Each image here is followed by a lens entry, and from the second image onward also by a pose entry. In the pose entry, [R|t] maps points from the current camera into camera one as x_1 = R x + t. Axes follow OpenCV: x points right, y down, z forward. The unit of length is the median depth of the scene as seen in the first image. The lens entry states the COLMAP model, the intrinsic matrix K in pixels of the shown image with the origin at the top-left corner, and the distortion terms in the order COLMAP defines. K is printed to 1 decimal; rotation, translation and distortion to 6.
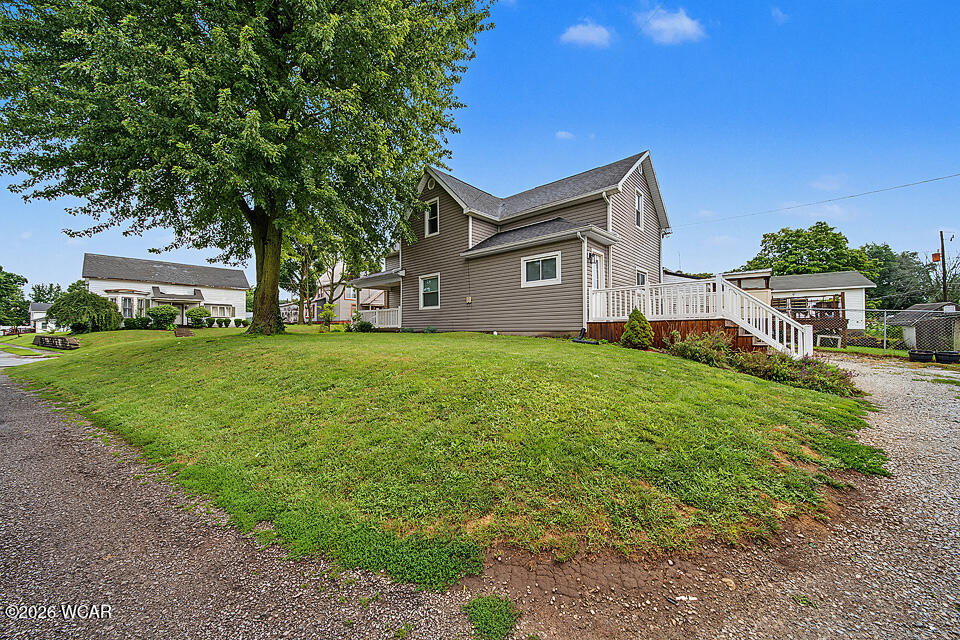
lens RADIAL K [[343.8, 0, 477.0], [0, 343.8, 323.8], [0, 0, 1]] dist [-0.005911, -0.000180]
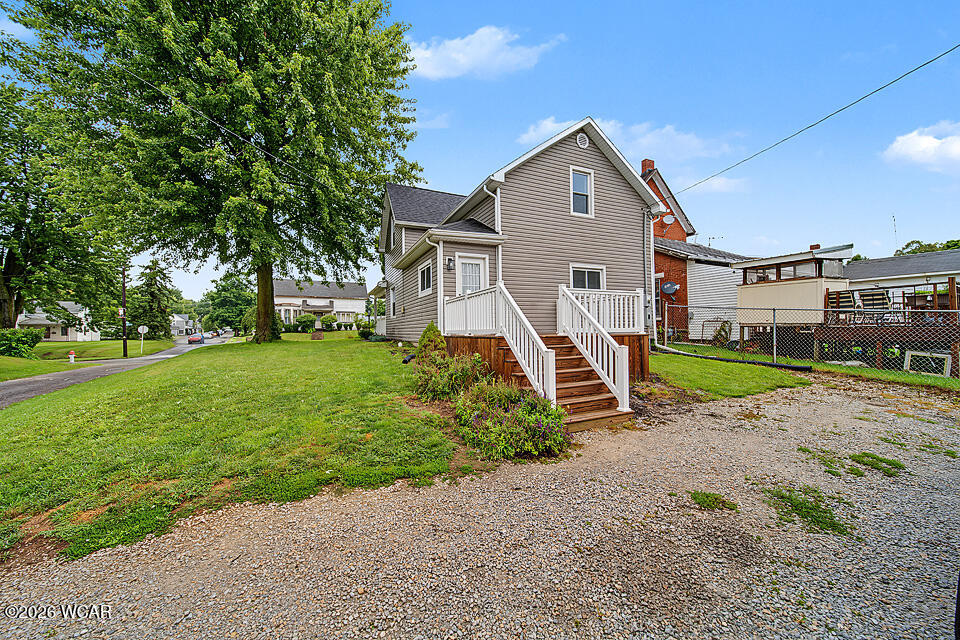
lens RADIAL K [[343.8, 0, 483.4], [0, 343.8, 324.3], [0, 0, 1]] dist [-0.005911, -0.000180]
pose [[0.917445, -0.011711, -0.397691, 0.223199], [0.014847, 0.999878, 0.004808, -0.011146], [0.397586, -0.010316, 0.917507, 0.063280]]
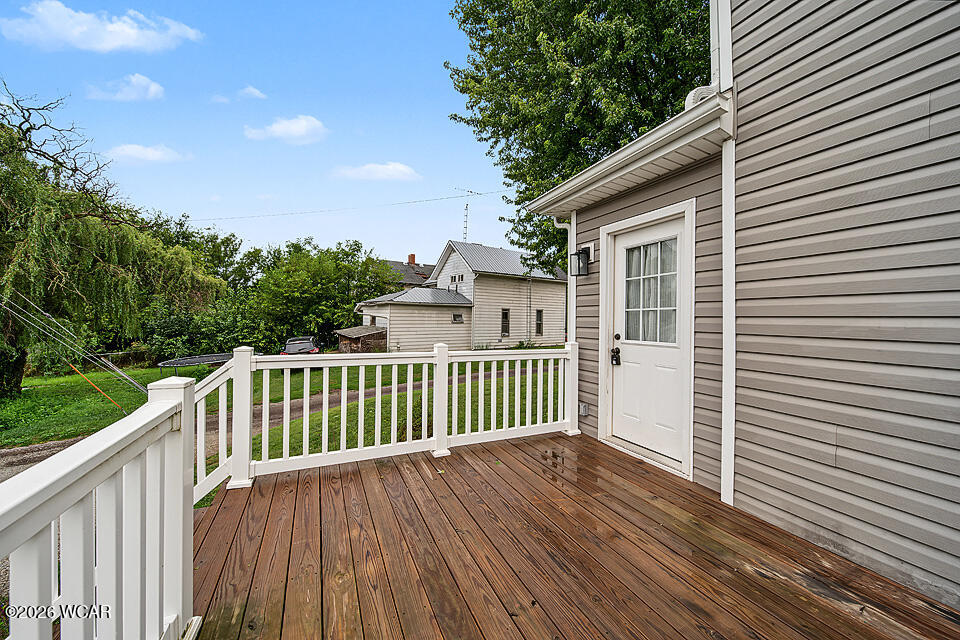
lens RADIAL K [[343.8, 0, 476.6], [0, 343.8, 315.1], [0, 0, 1]] dist [-0.005911, -0.000180]
pose [[-0.393909, -0.006337, -0.919127, 0.208289], [0.007374, 0.999922, -0.010054, -0.038450], [0.919120, -0.010738, -0.393832, 0.302916]]
